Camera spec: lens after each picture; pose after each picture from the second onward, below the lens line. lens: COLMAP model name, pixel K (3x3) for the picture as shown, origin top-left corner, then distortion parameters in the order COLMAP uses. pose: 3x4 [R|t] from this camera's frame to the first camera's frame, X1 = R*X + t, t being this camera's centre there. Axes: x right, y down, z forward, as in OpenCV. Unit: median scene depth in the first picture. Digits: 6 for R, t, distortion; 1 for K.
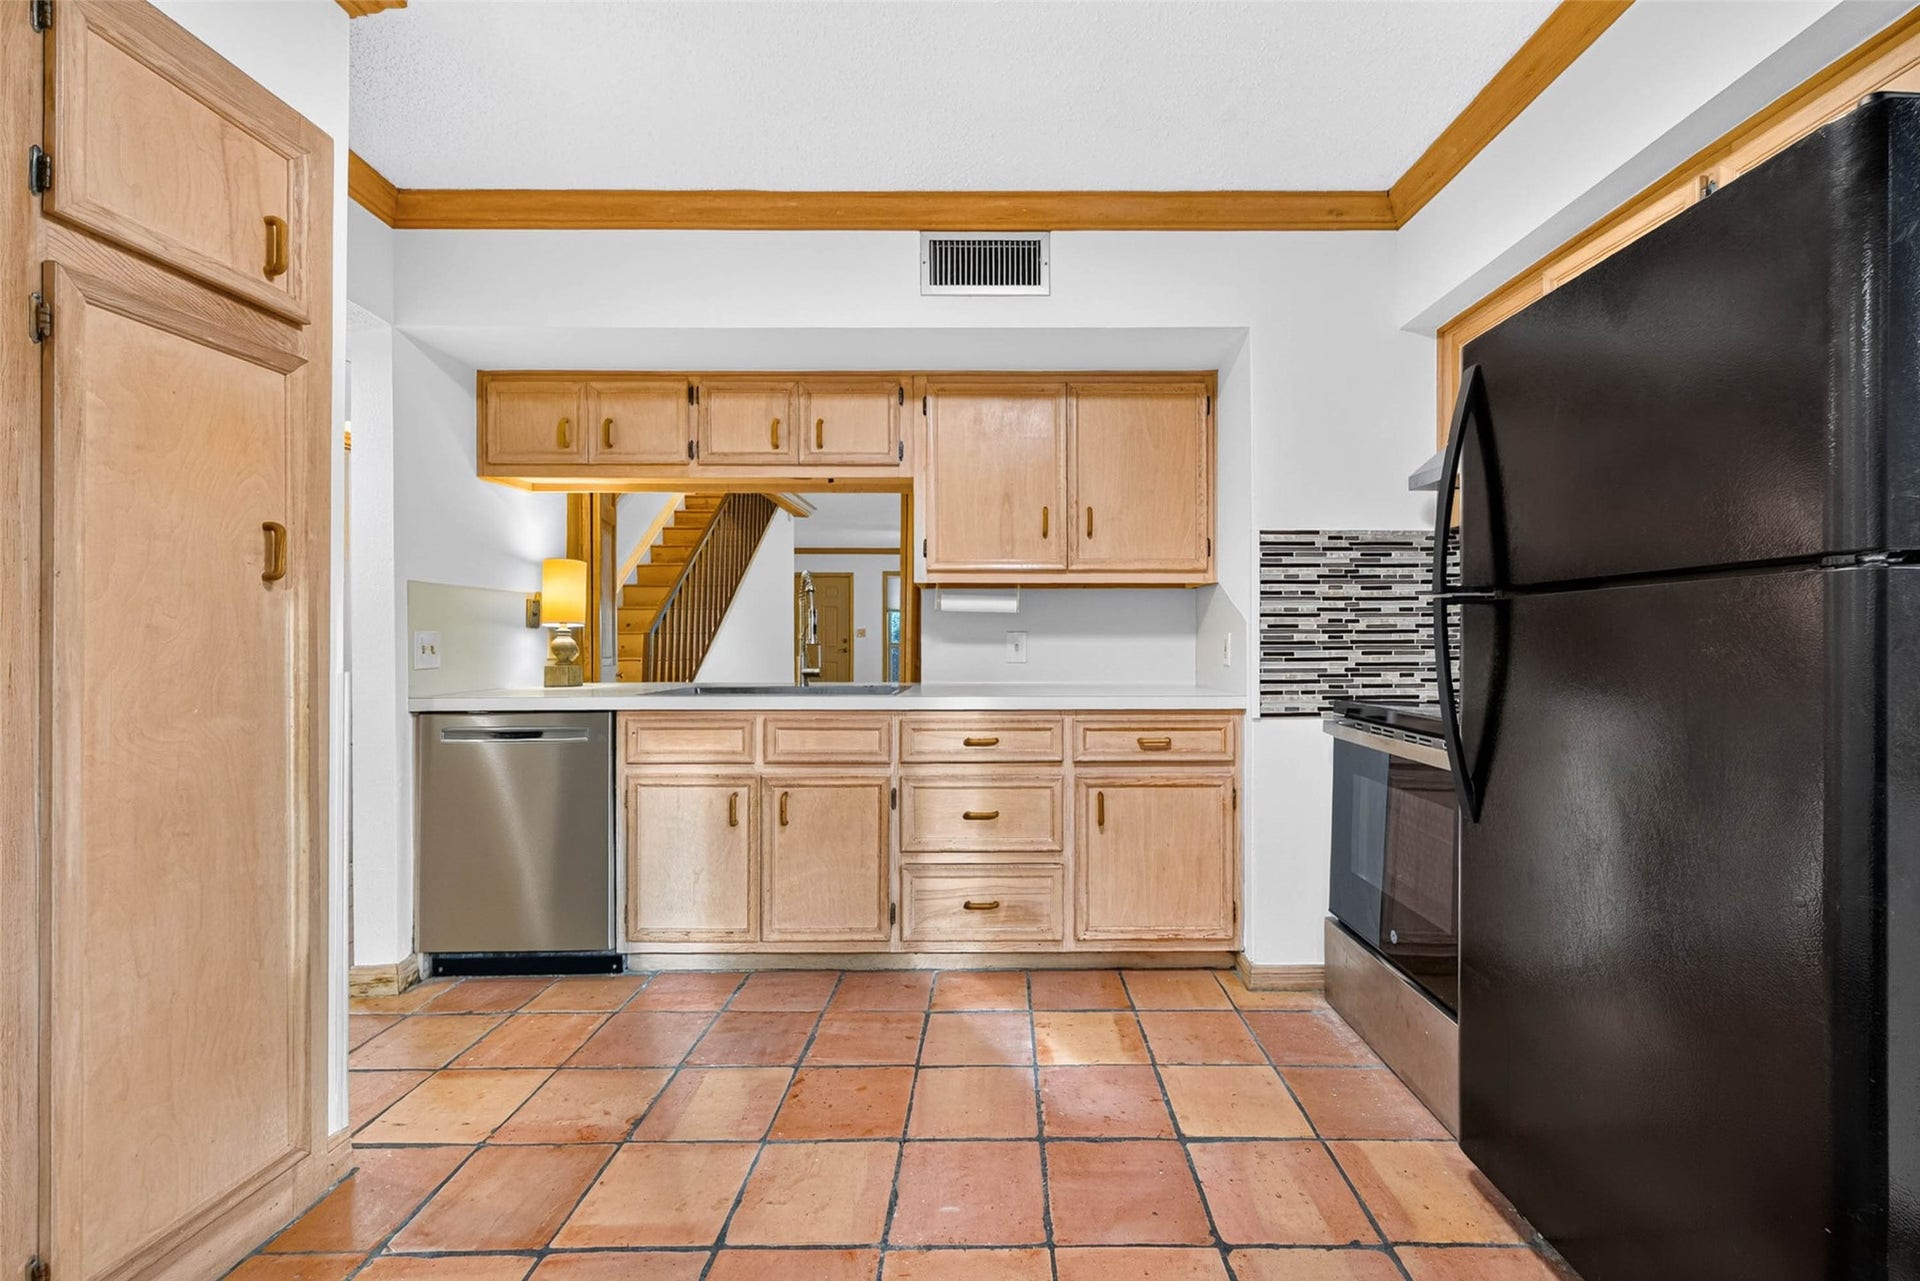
lens RADIAL K [[765.8, 0, 958.1], [0, 765.8, 636.9], [0, 0, 1]] dist [0.000381, -0.000270]
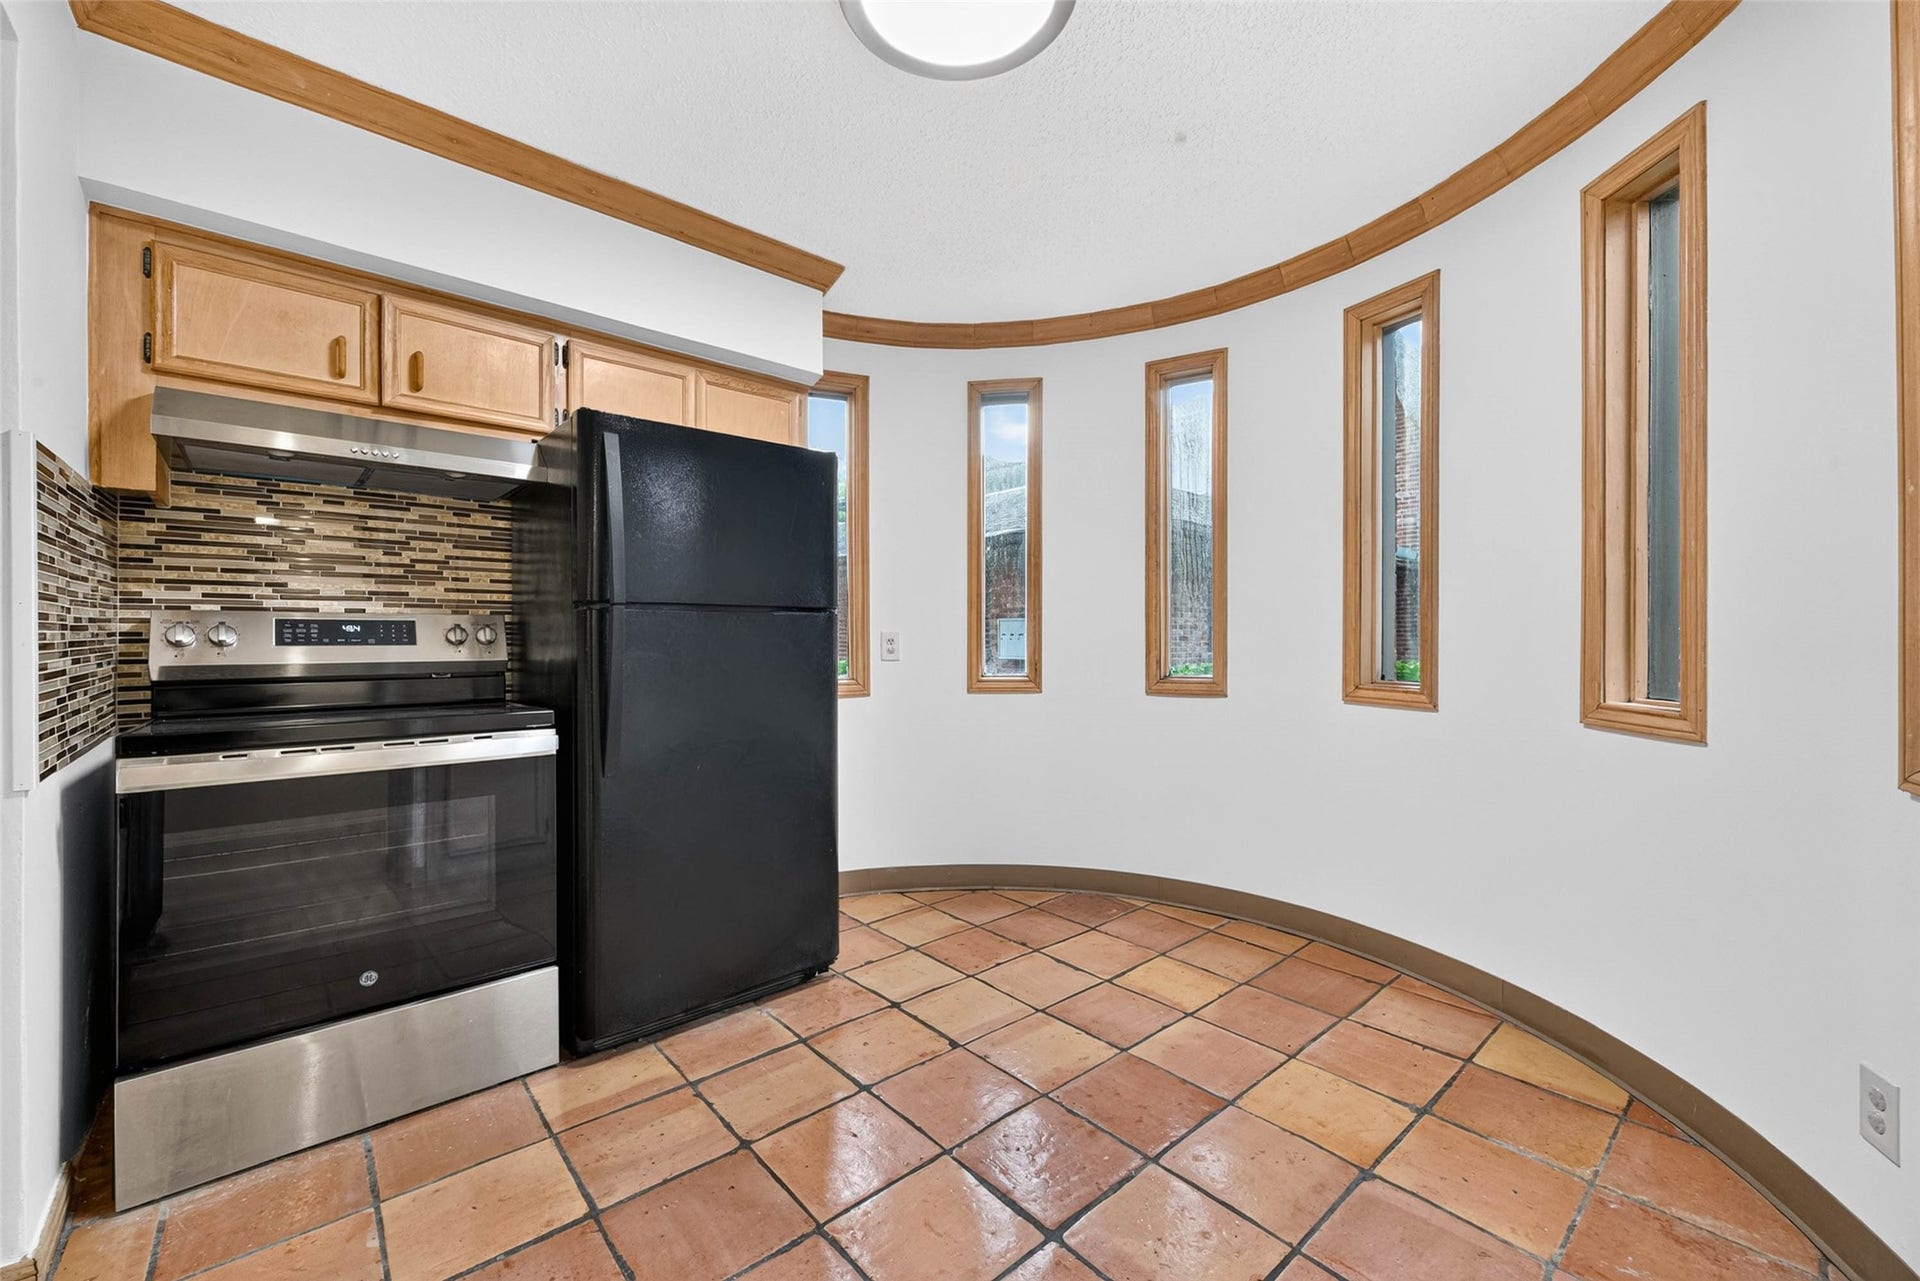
lens RADIAL K [[765.8, 0, 958.1], [0, 765.8, 636.9], [0, 0, 1]] dist [0.000381, -0.000270]
pose [[-0.663344, 0.002971, 0.748309, -0.521325], [-0.000192, 0.999991, -0.004140, 0.002213], [-0.748315, -0.002891, -0.663338, 1.040374]]
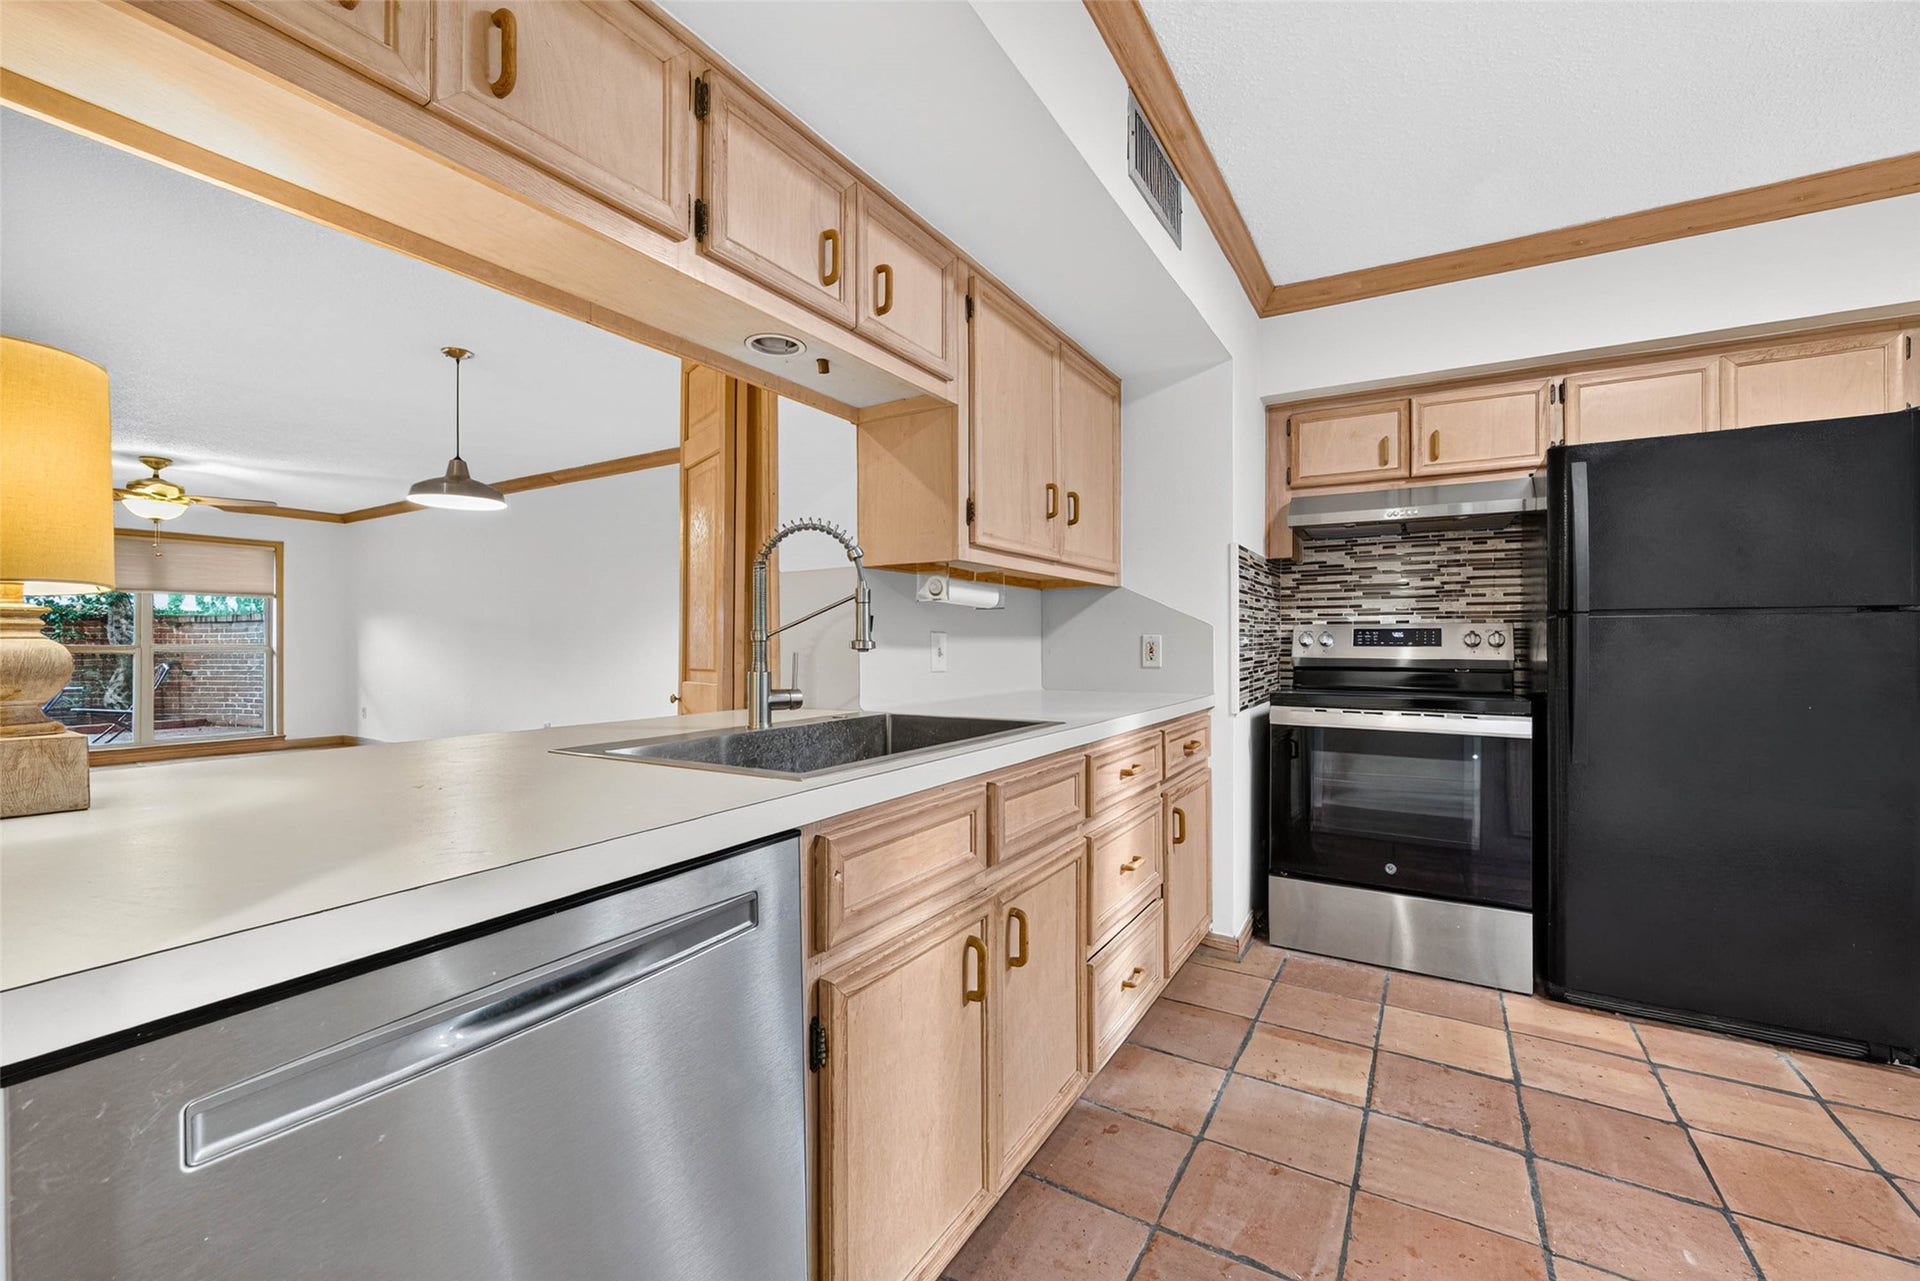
lens RADIAL K [[765.8, 0, 958.1], [0, 765.8, 636.9], [0, 0, 1]] dist [0.000381, -0.000270]
pose [[0.525444, 0.006682, 0.850802, -0.913459], [-0.005562, 0.999975, -0.004419, 0.002242], [-0.850810, -0.002411, 0.525468, 0.909078]]
